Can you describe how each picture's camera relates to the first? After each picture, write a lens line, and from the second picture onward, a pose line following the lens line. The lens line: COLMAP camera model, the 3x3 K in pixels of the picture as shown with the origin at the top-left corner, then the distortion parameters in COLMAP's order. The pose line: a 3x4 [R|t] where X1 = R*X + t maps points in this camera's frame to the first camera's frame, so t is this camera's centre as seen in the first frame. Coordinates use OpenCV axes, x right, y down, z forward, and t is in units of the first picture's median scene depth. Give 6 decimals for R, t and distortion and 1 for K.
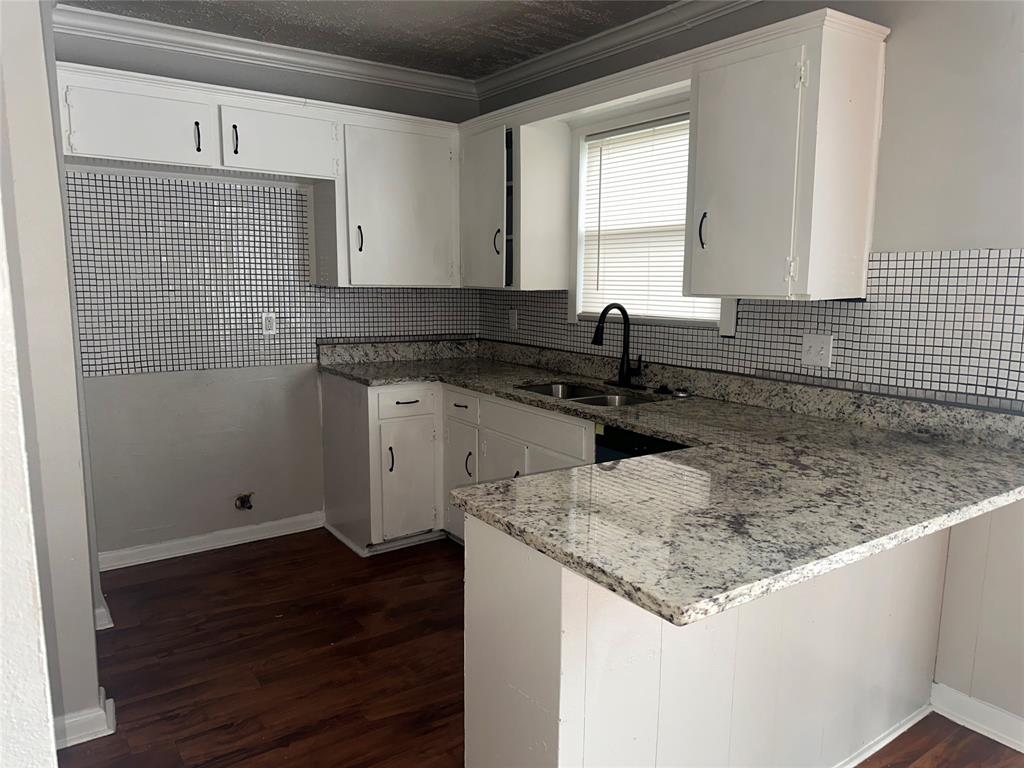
lens RADIAL K [[724.6, 0, 522.4], [0, 724.6, 384.0], [0, 0, 1]] dist [0.062662, -0.061778]
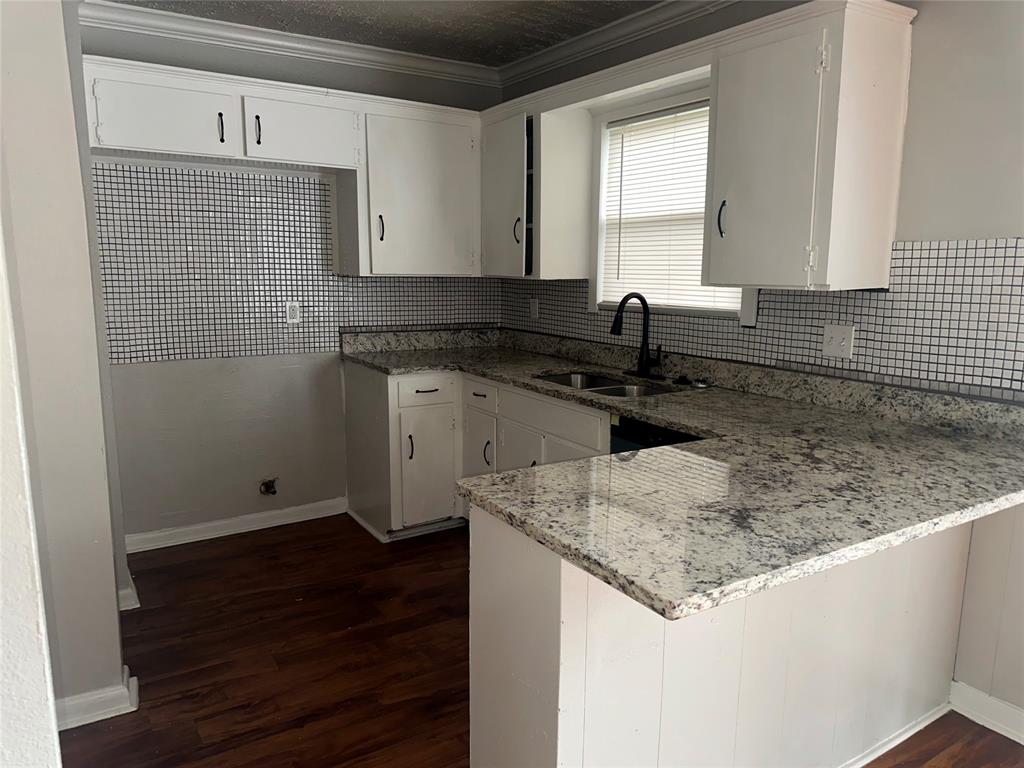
lens RADIAL K [[724.6, 0, 522.2], [0, 724.6, 383.1], [0, 0, 1]] dist [0.062662, -0.061778]
pose [[0.999064, 0.006693, -0.042736, 0.020927], [-0.006033, 0.999861, 0.015555, -0.002632], [0.042835, -0.015283, 0.998965, 0.000165]]
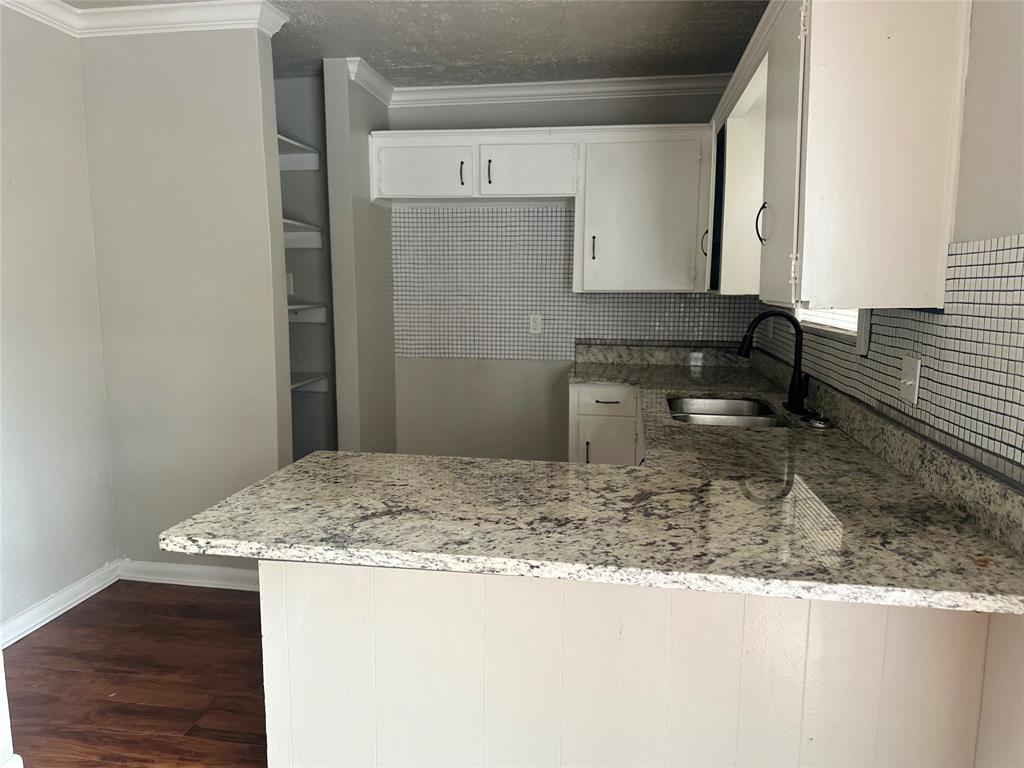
lens RADIAL K [[724.6, 0, 521.6], [0, 724.6, 391.0], [0, 0, 1]] dist [0.062662, -0.061778]
pose [[0.713868, 0.097393, -0.693474, 0.616672], [-0.098675, 0.994391, 0.038078, -0.023351], [0.693293, 0.041247, 0.719474, 0.200676]]
